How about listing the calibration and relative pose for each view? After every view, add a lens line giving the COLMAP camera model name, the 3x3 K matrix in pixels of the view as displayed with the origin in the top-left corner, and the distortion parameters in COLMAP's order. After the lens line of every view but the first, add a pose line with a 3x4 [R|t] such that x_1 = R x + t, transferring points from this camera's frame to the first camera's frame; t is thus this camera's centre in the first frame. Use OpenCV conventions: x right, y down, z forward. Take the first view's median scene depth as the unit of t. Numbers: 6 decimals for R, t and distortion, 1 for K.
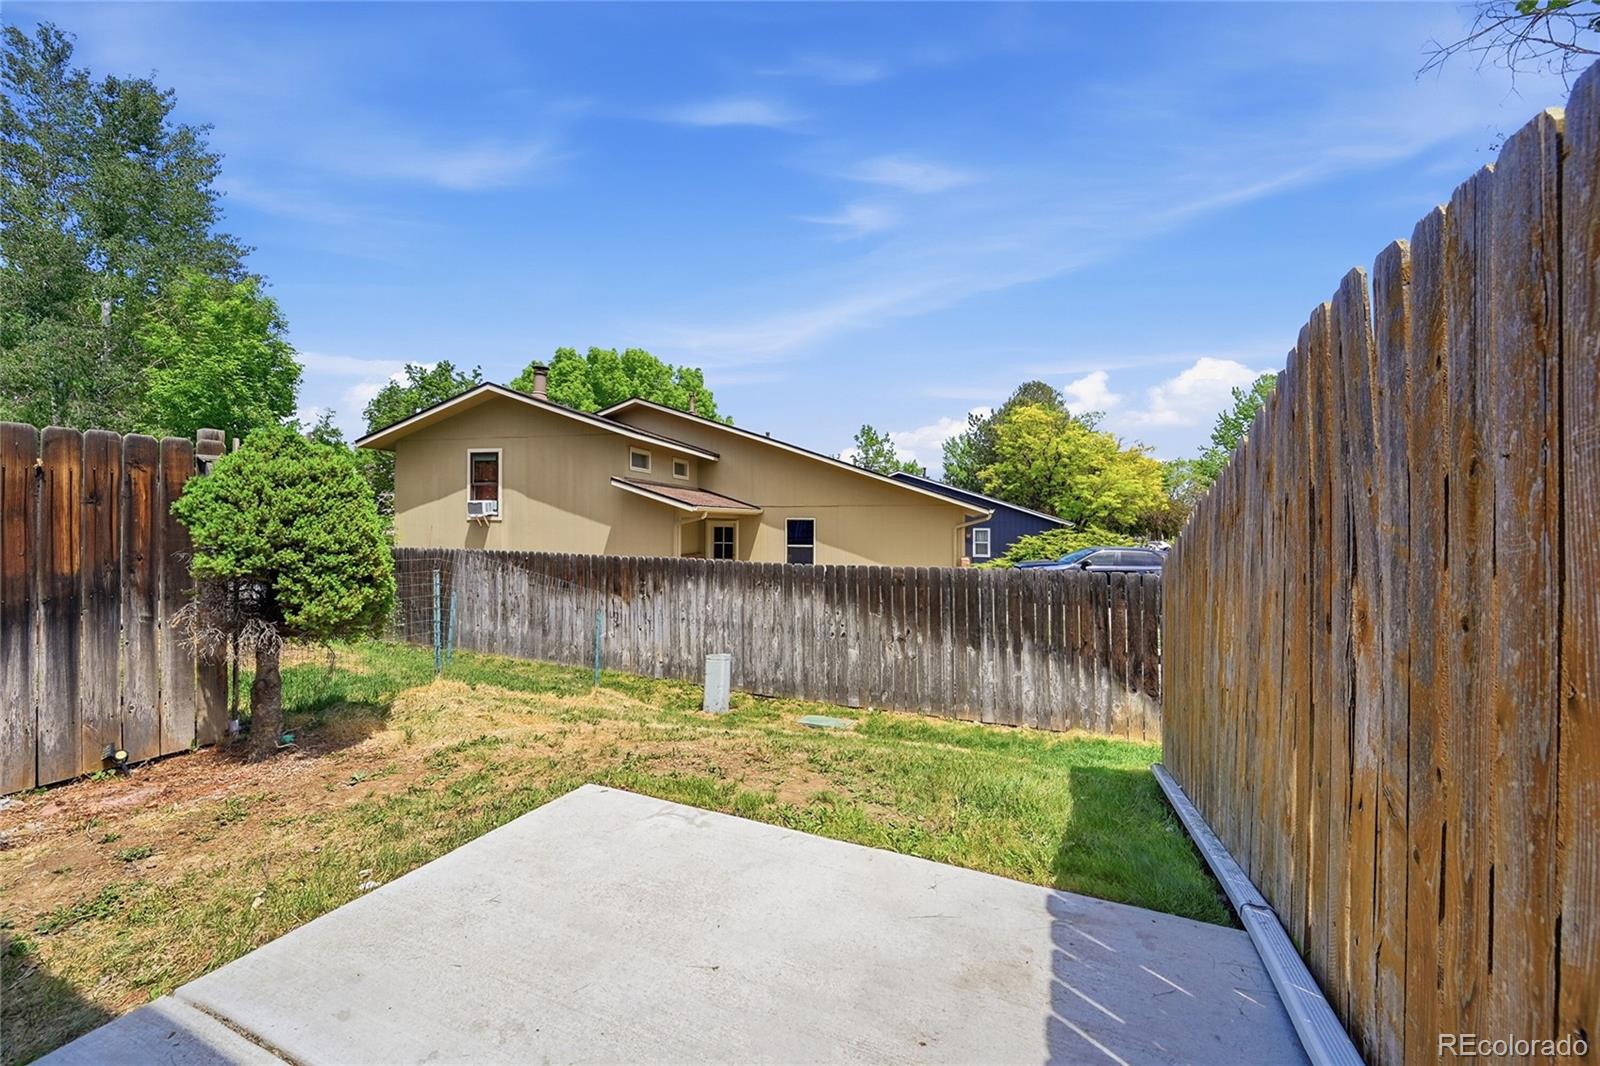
lens RADIAL K [[639.0, 0, 791.9], [0, 639.0, 525.7], [0, 0, 1]] dist [0.000202, -0.000492]
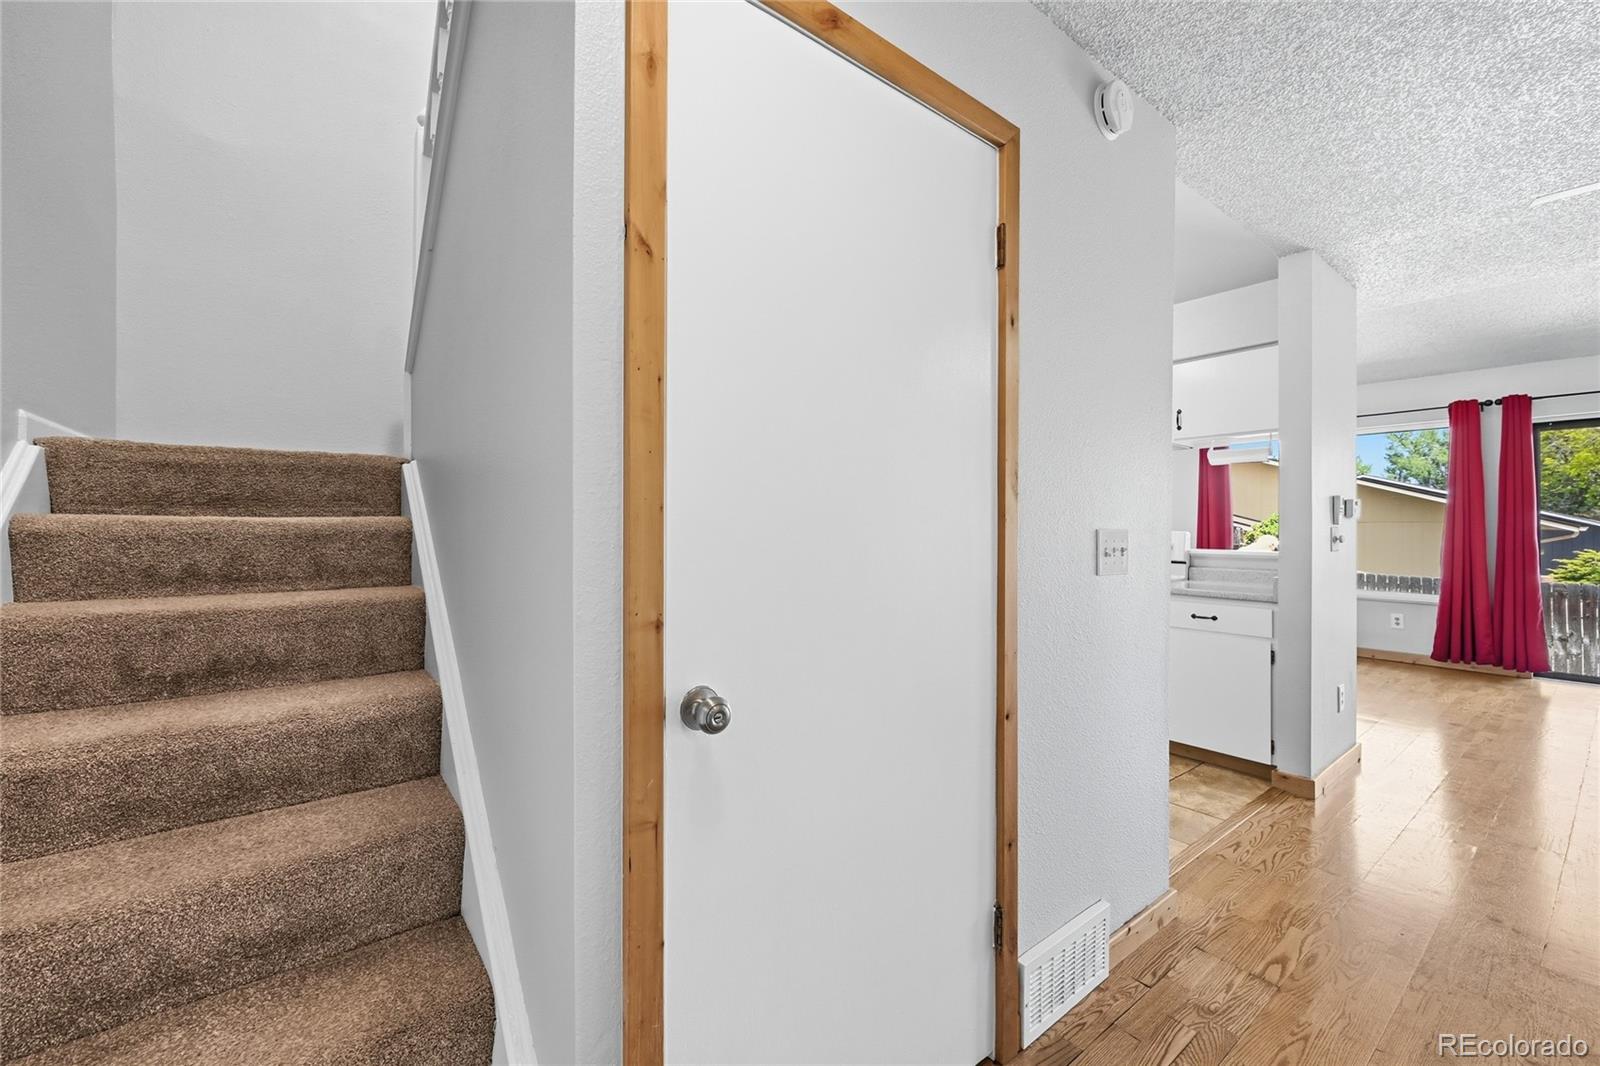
lens RADIAL K [[639.0, 0, 787.0], [0, 639.0, 520.7], [0, 0, 1]] dist [0.000202, -0.000492]
pose [[0.881987, -0.002361, -0.471268, -0.190787], [-0.002247, 0.999955, -0.009214, -0.014772], [0.471268, 0.009186, 0.881942, -0.278316]]
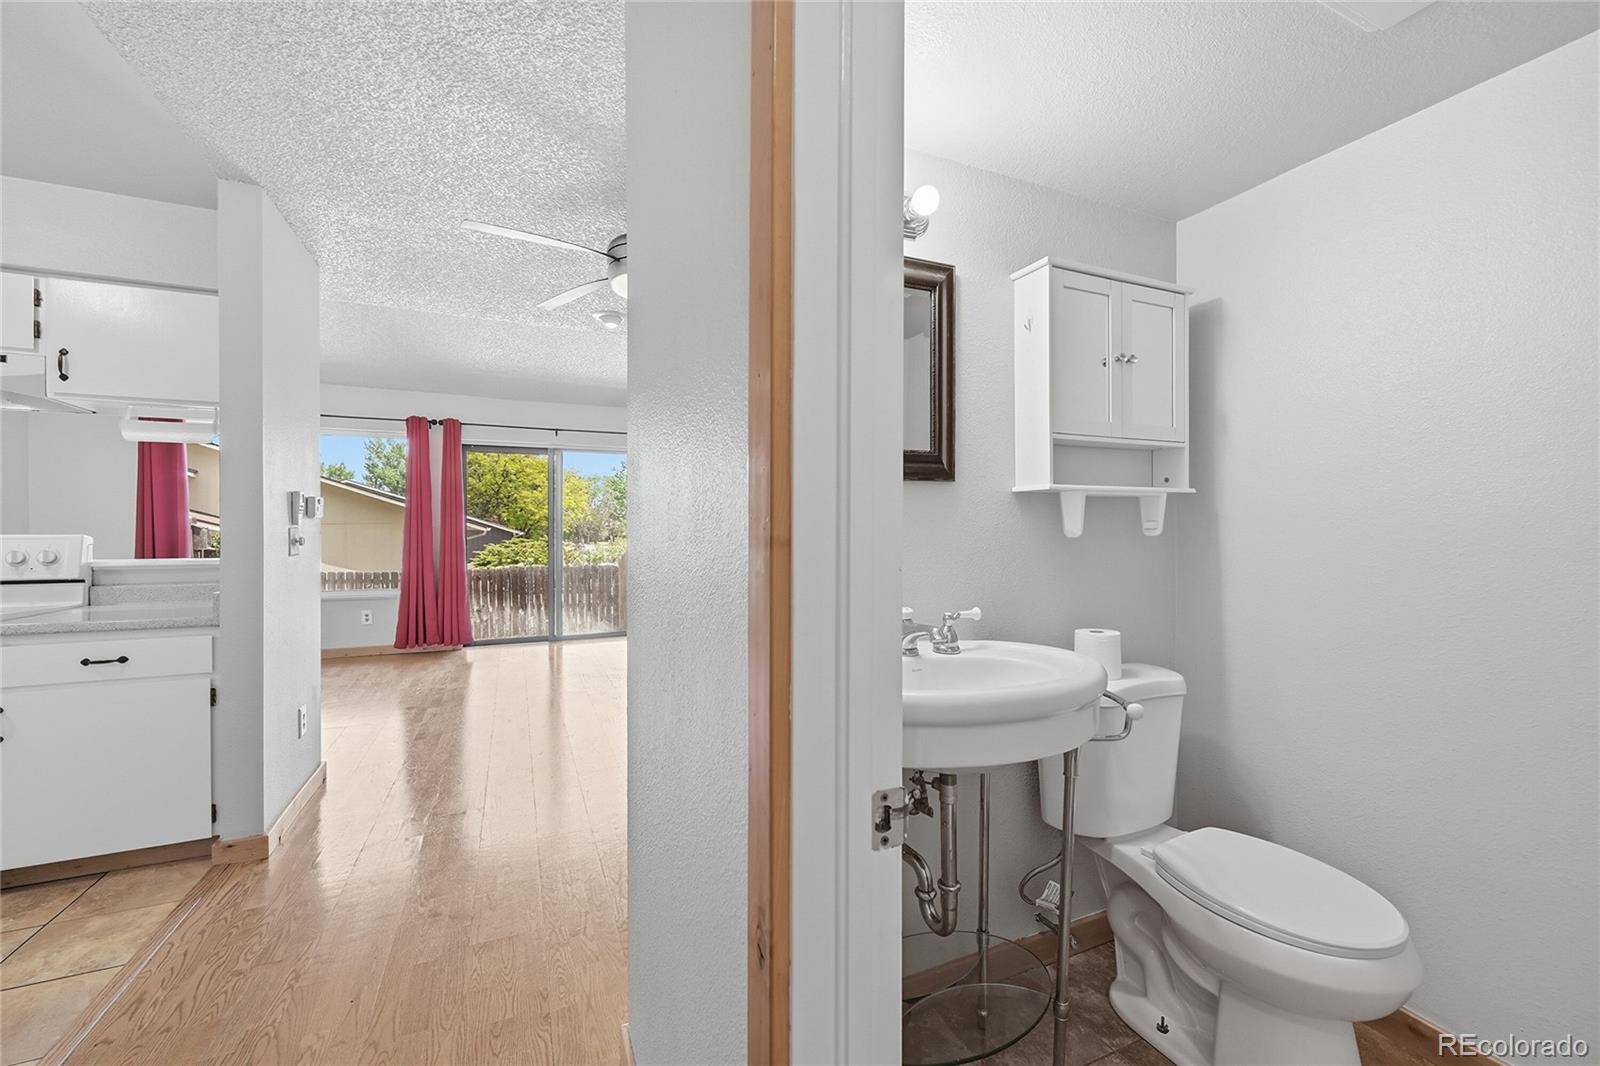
lens RADIAL K [[639.0, 0, 801.9], [0, 639.0, 533.7], [0, 0, 1]] dist [0.000202, -0.000492]
pose [[0.651852, -0.009045, 0.758292, -0.181308], [0.003170, 0.999953, 0.009203, -0.014589], [-0.758339, -0.003595, 0.651850, -0.253915]]
